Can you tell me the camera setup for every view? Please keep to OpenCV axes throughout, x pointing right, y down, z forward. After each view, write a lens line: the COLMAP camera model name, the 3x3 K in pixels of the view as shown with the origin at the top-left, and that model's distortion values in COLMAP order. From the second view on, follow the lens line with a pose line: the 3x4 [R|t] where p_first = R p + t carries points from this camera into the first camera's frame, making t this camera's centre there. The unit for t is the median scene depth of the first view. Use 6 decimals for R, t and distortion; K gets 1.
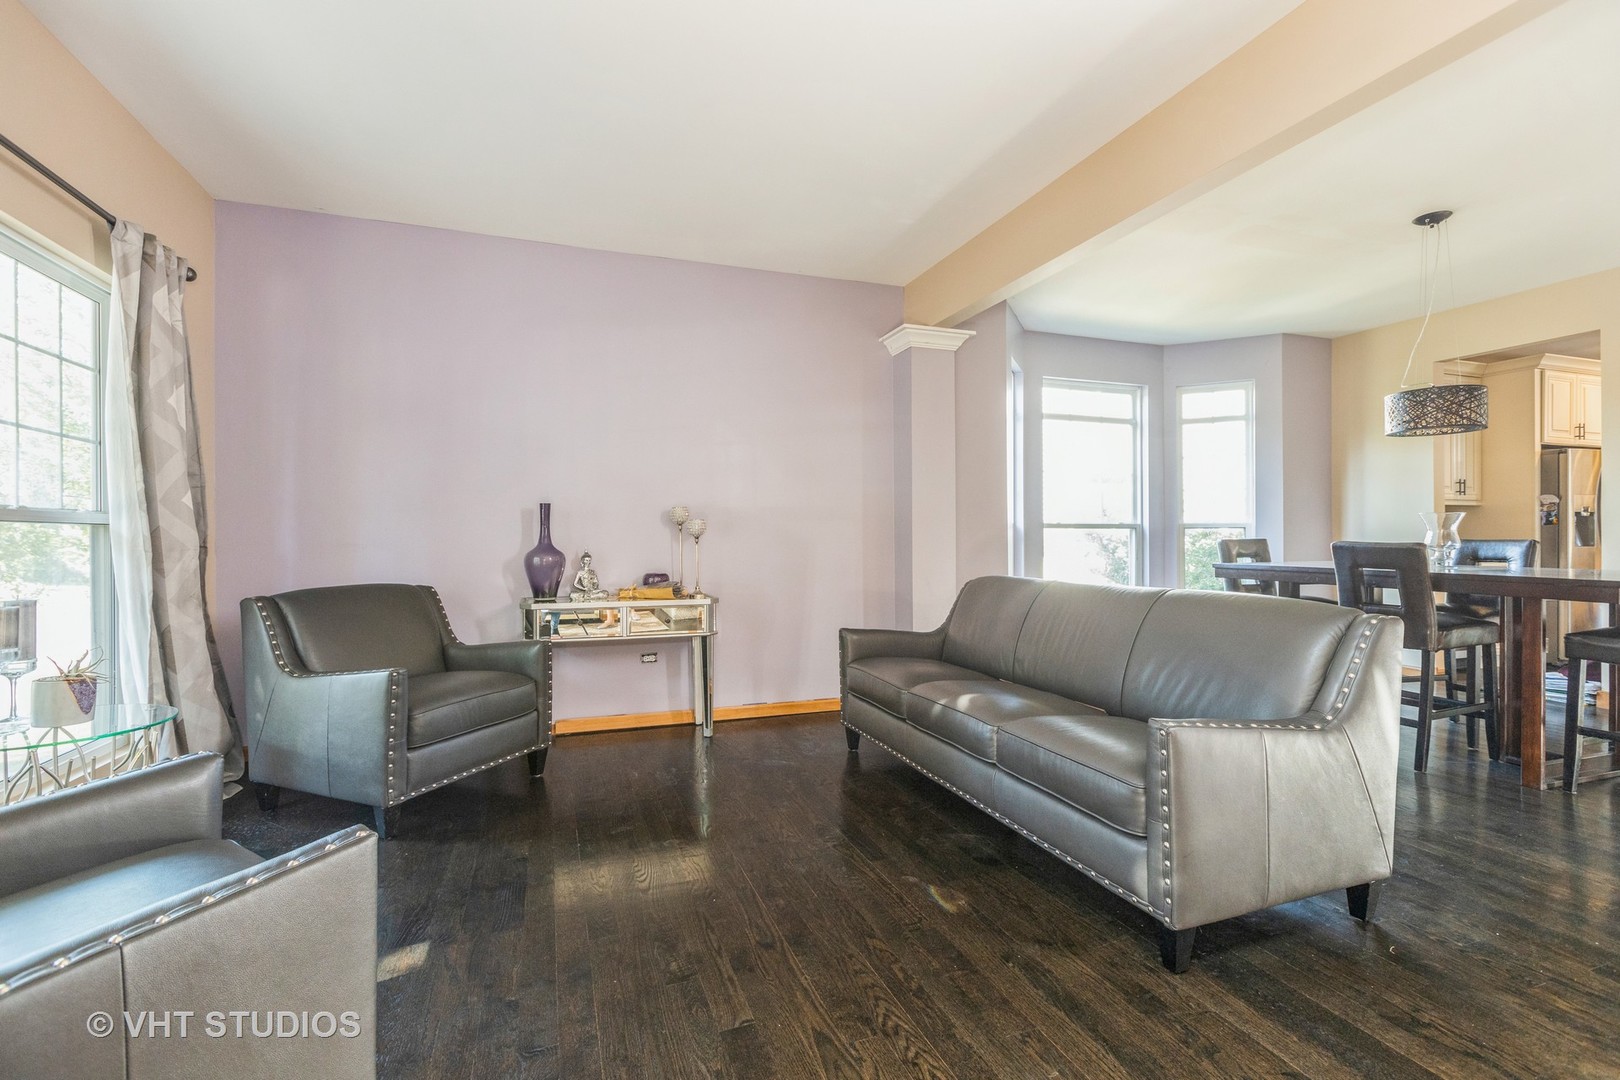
lens RADIAL K [[731.1, 0, 809.8], [0, 731.1, 538.5], [0, 0, 1]] dist [0.003469, 0.000688]
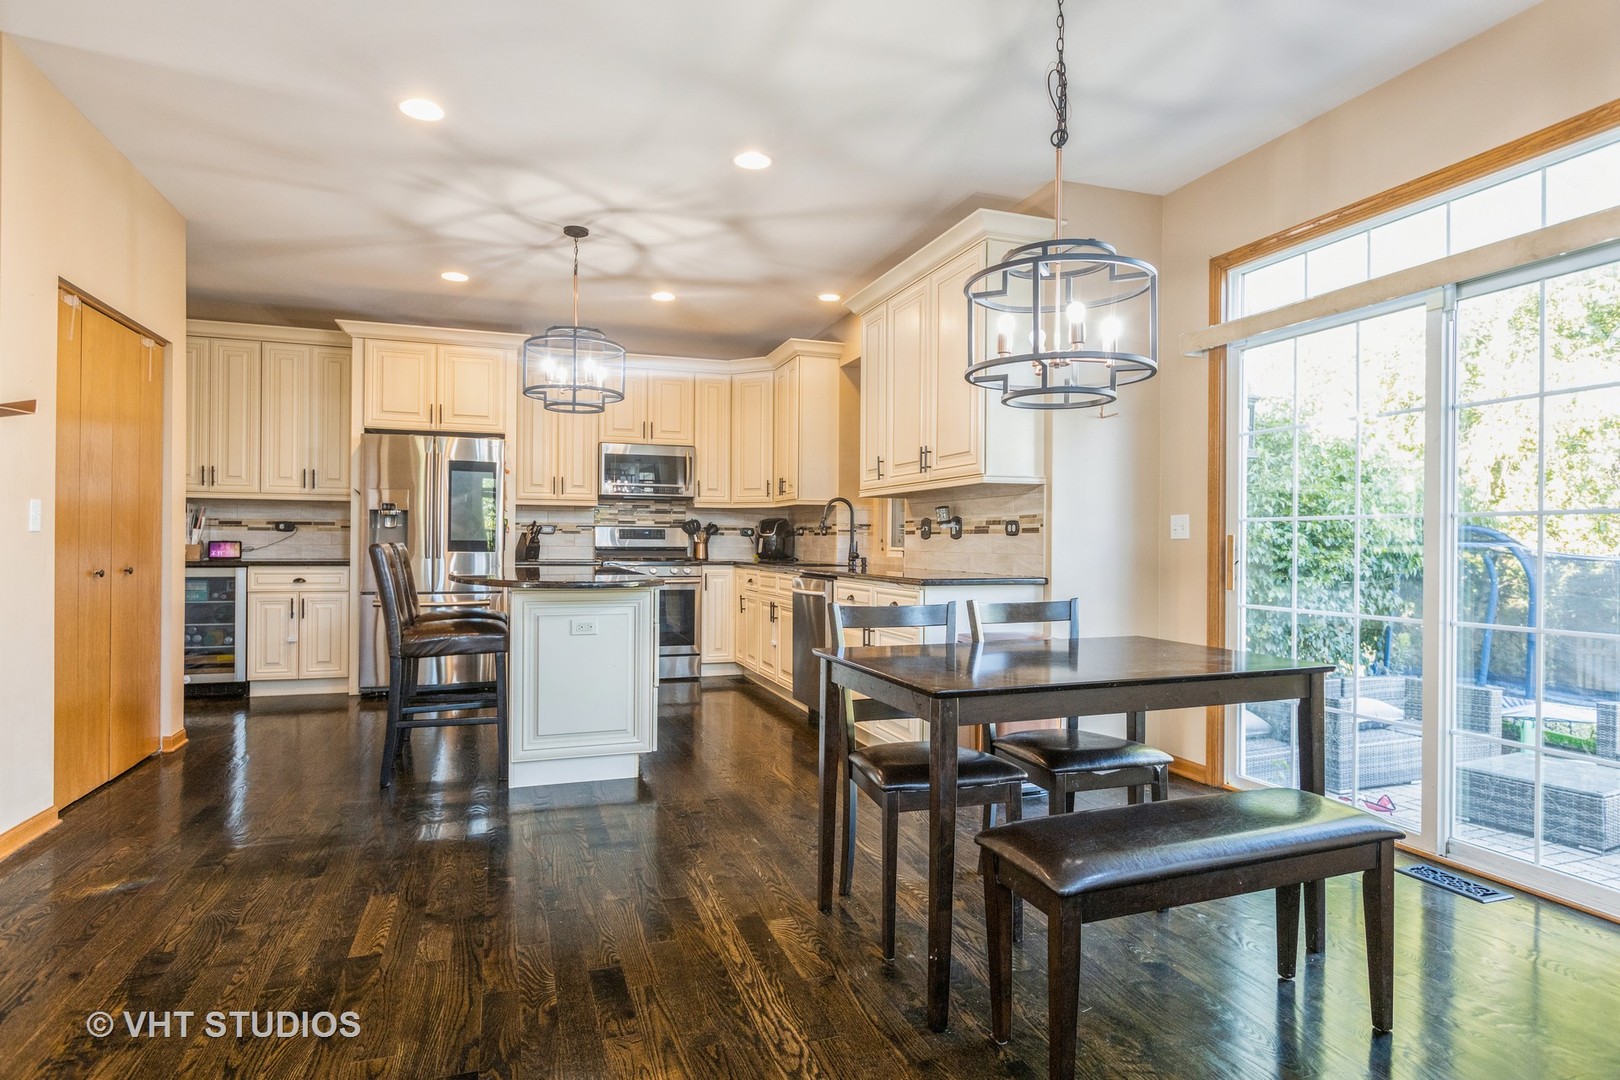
lens RADIAL K [[885.1, 0, 807.5], [0, 885.1, 543.7], [0, 0, 1]] dist [0.000890, -0.000791]
pose [[0.999948, 0.009924, -0.002347, 1.509134], [-0.009927, 0.999950, -0.001416, -0.000033], [0.002333, 0.001439, 0.999996, -0.005924]]
